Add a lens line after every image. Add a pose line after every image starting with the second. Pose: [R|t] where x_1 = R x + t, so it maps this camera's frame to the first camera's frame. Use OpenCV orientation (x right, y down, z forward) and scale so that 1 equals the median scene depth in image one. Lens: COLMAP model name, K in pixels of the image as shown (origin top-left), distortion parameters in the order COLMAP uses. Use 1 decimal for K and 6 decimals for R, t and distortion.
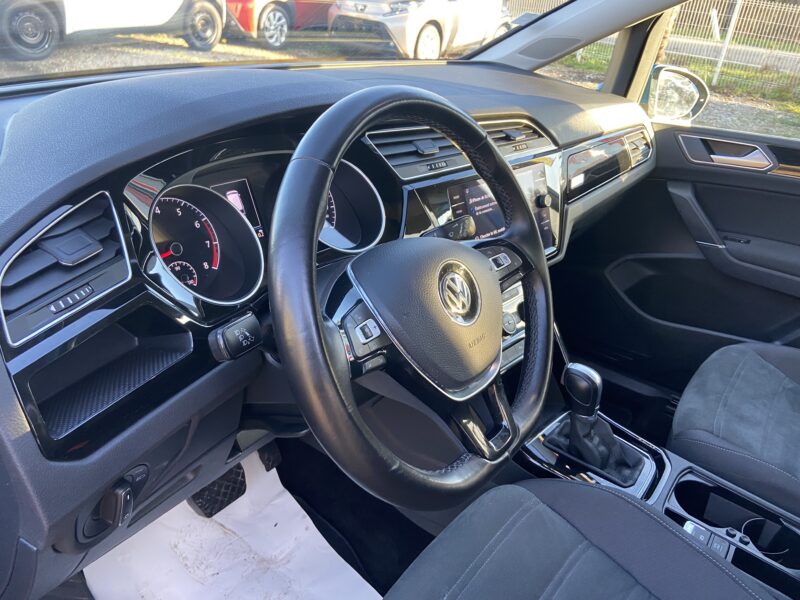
lens RADIAL K [[601.0, 0, 416.6], [0, 601.0, 315.3], [0, 0, 1]] dist [0.104655, -0.121228]
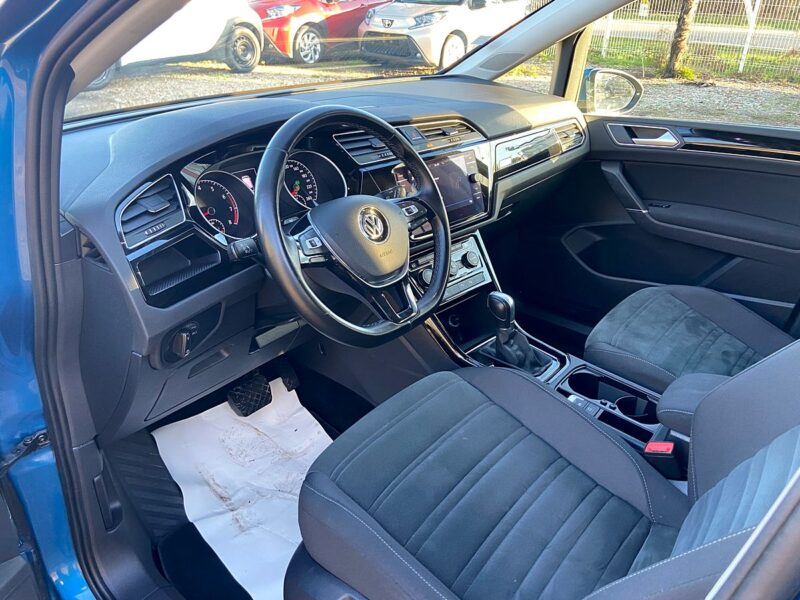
lens RADIAL K [[601.0, 0, 419.5], [0, 601.0, 307.5], [0, 0, 1]] dist [0.104655, -0.121228]
pose [[0.996691, -0.038415, -0.071630, 0.158729], [0.036988, 0.999092, -0.021143, 0.119884], [0.072377, 0.018424, 0.997207, -0.344219]]
